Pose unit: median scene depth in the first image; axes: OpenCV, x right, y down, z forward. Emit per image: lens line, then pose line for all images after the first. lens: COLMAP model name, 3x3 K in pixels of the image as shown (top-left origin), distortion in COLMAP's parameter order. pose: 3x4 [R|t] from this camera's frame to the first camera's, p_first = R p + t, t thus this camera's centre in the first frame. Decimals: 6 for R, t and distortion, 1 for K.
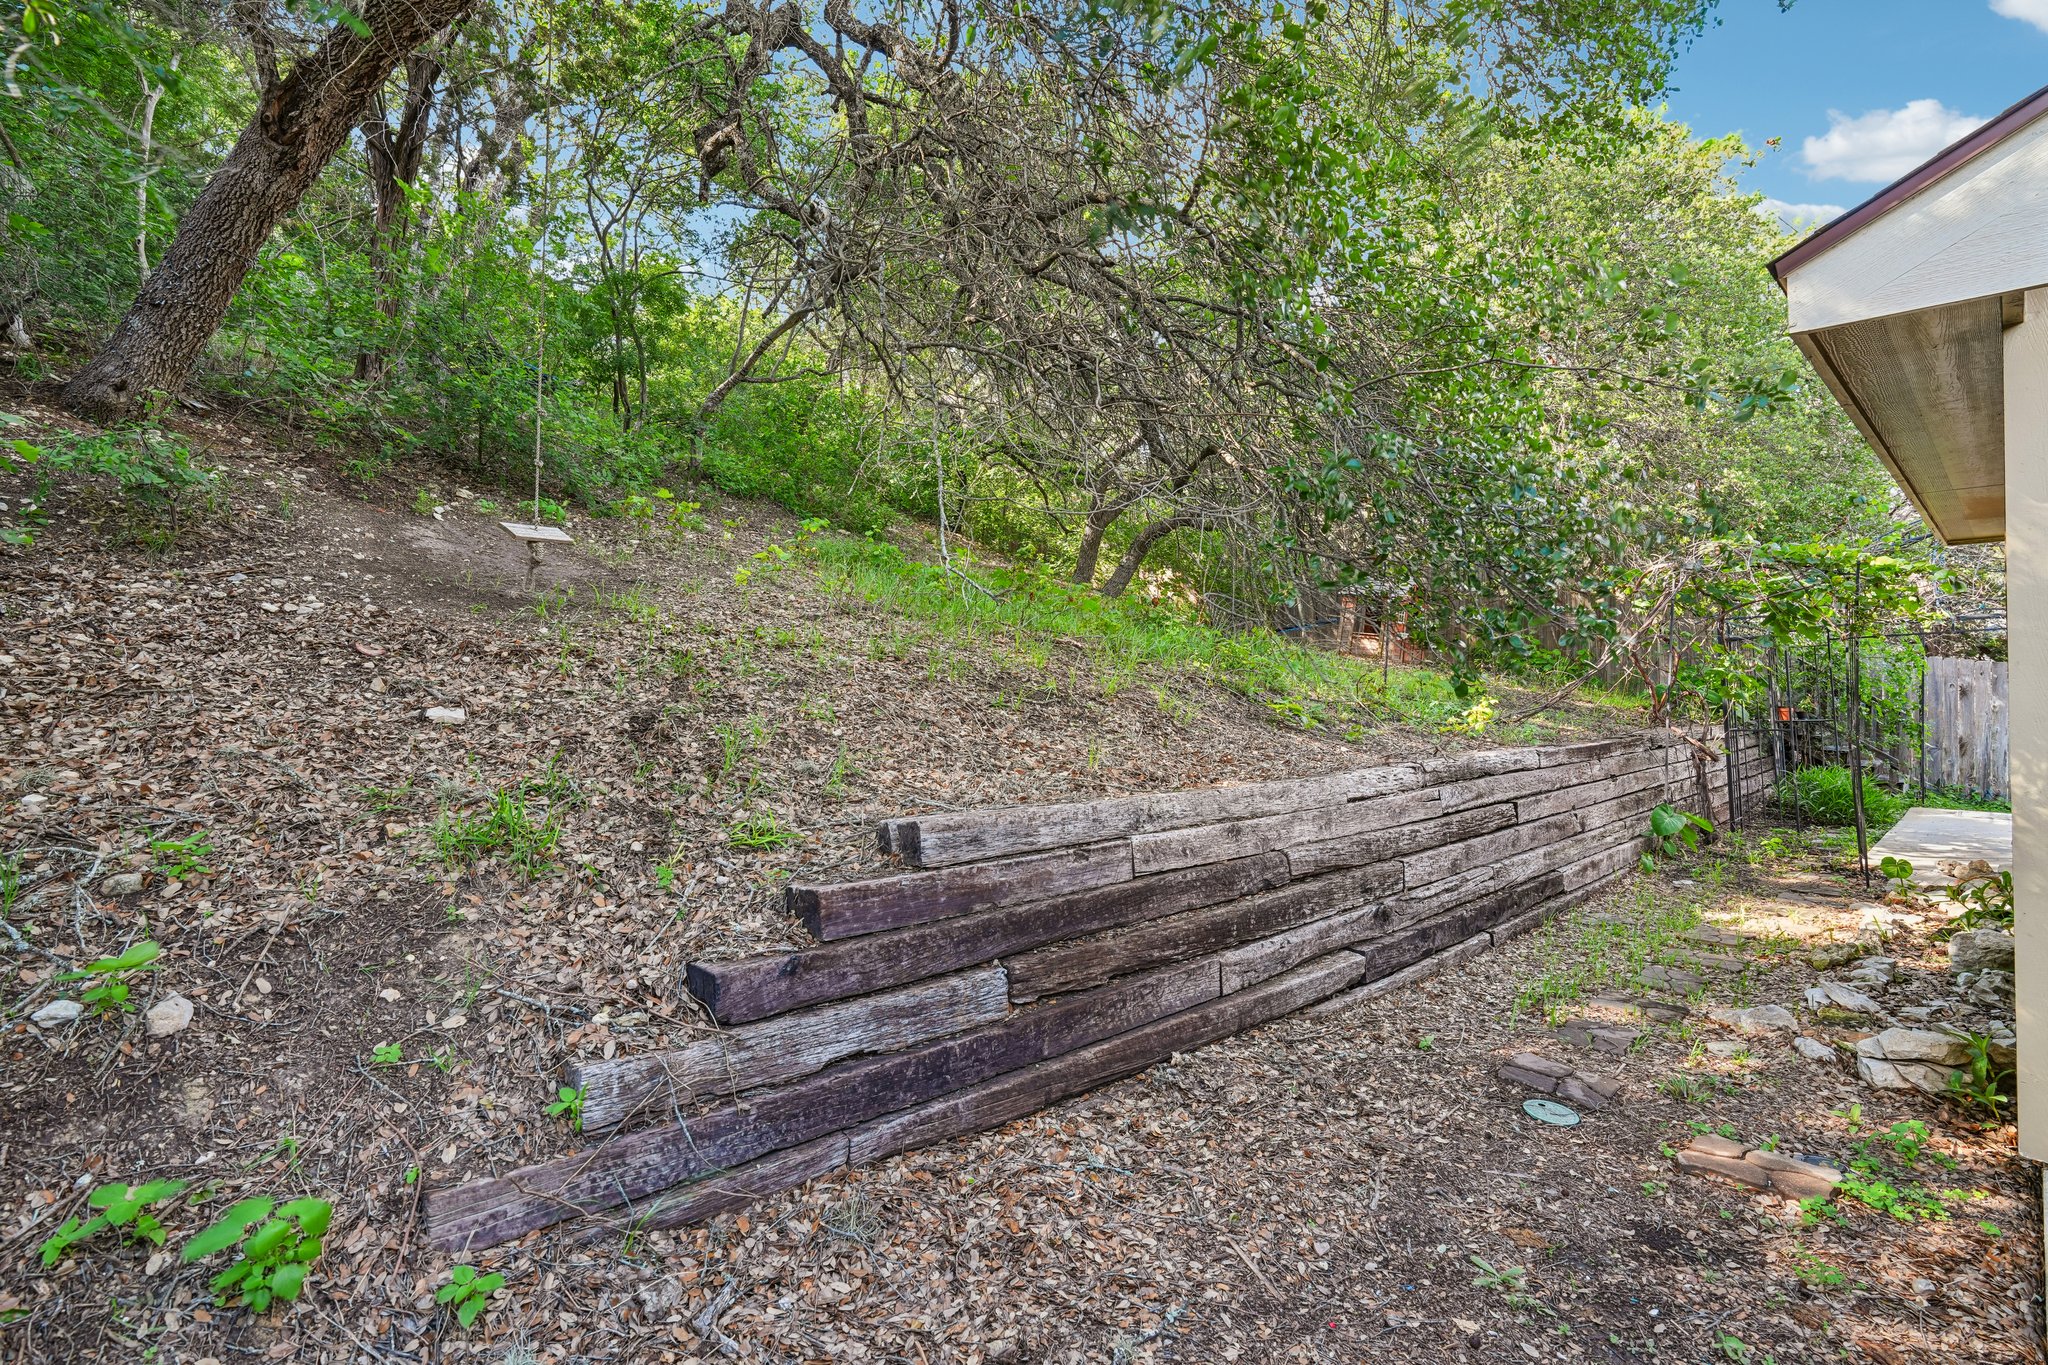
lens RADIAL K [[979.2, 0, 1039.4], [0, 979.2, 681.5], [0, 0, 1]] dist [-0.002138, 0.002309]
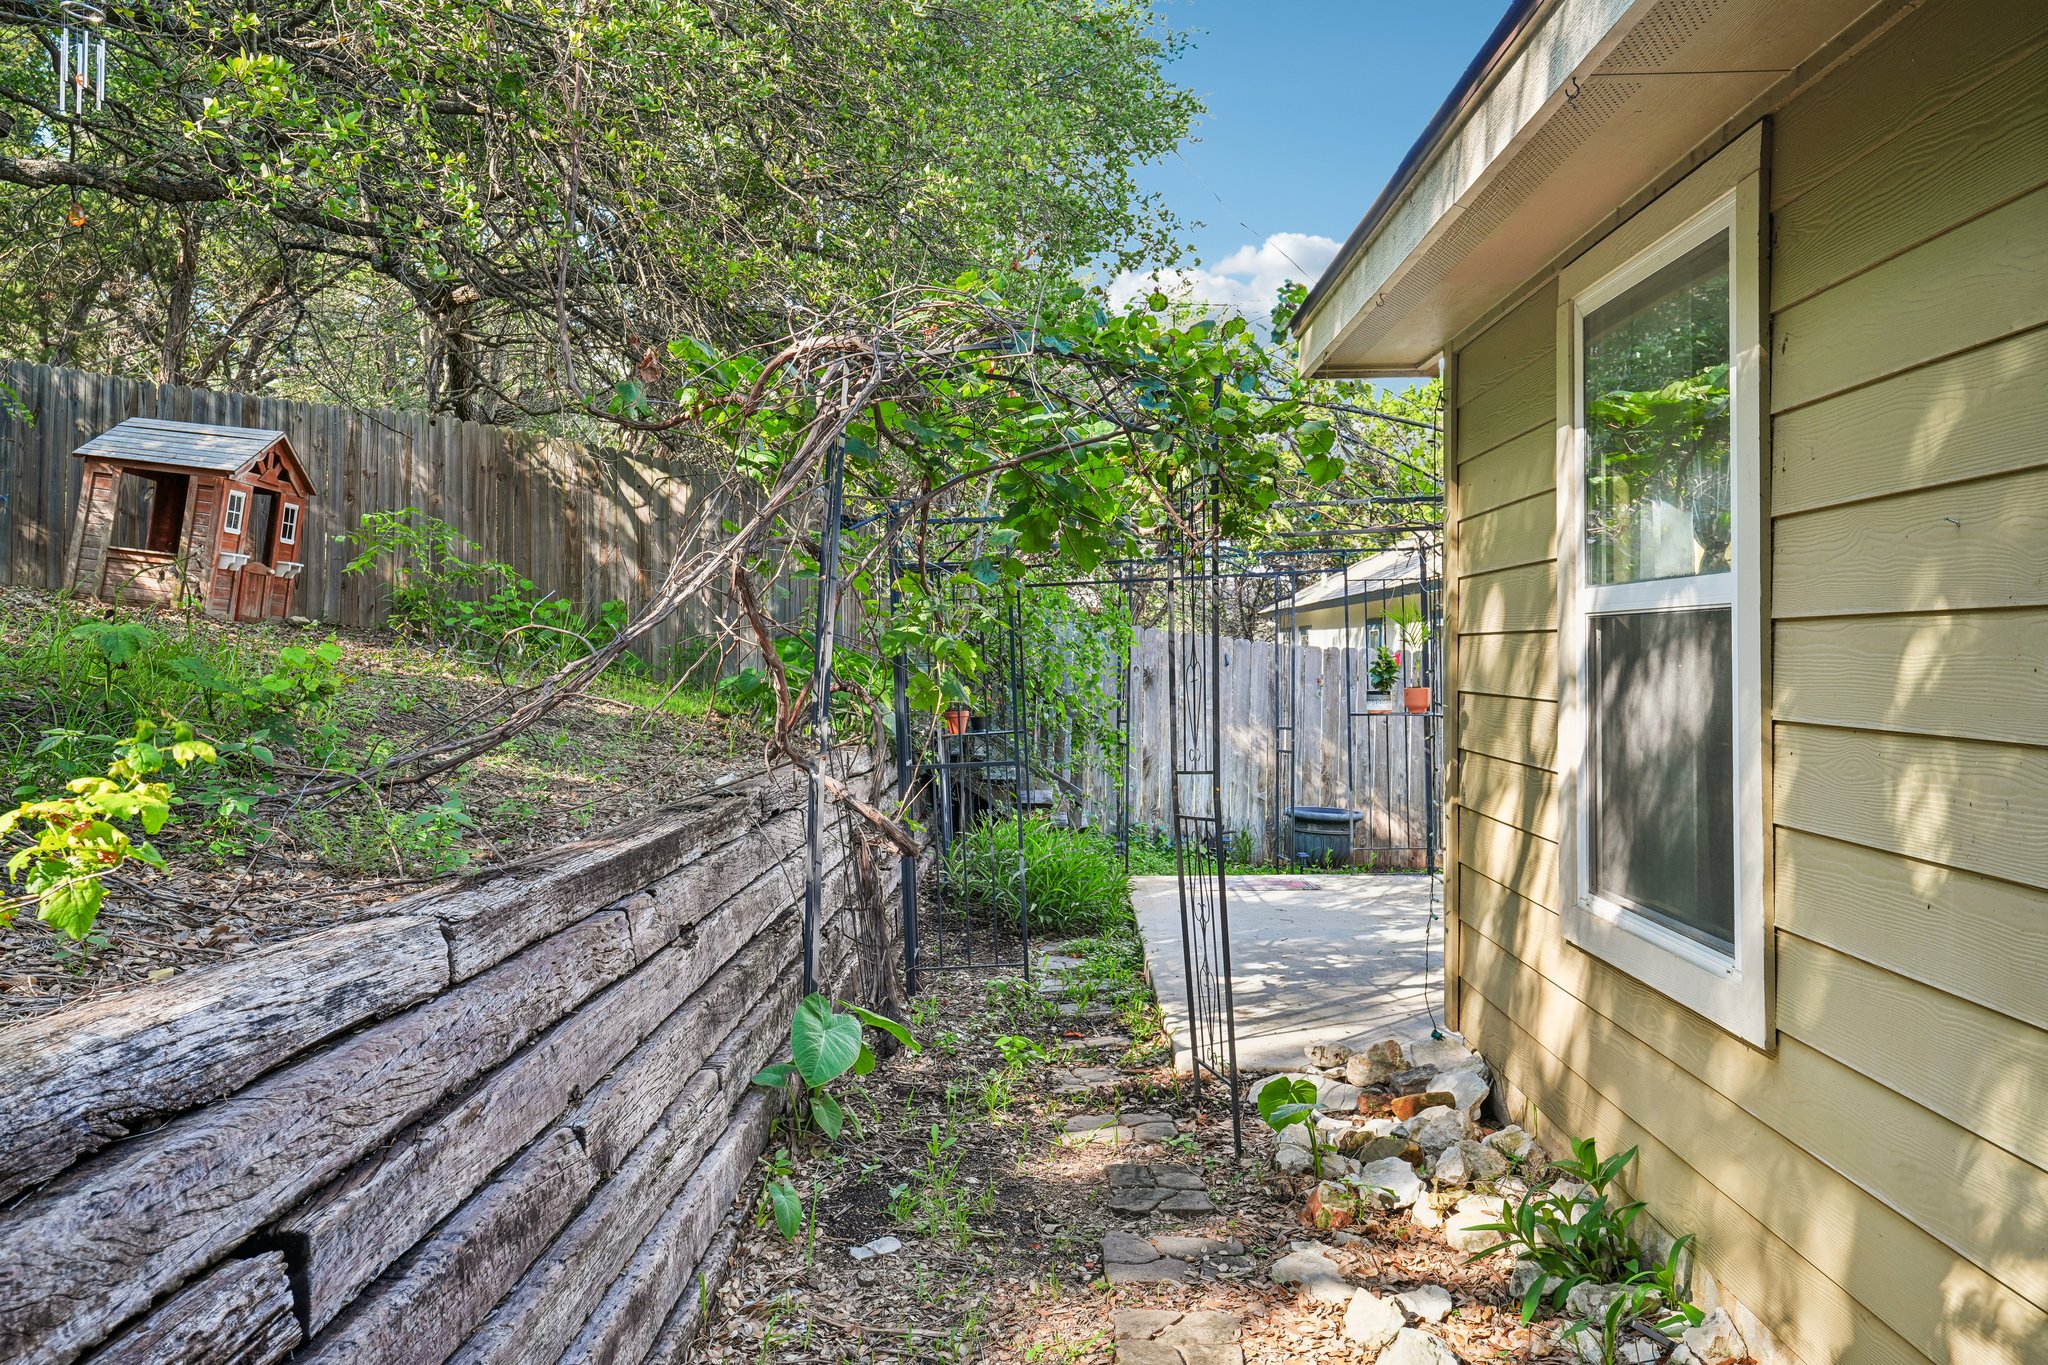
lens RADIAL K [[1464.6, 0, 1032.0], [0, 1464.6, 675.1], [0, 0, 1]] dist [0.053378, 0.001620]
pose [[0.708406, -0.007259, 0.705768, 0.318280], [0.003994, 0.999972, 0.006275, 0.003228], [-0.705794, -0.001626, 0.708415, 0.567086]]
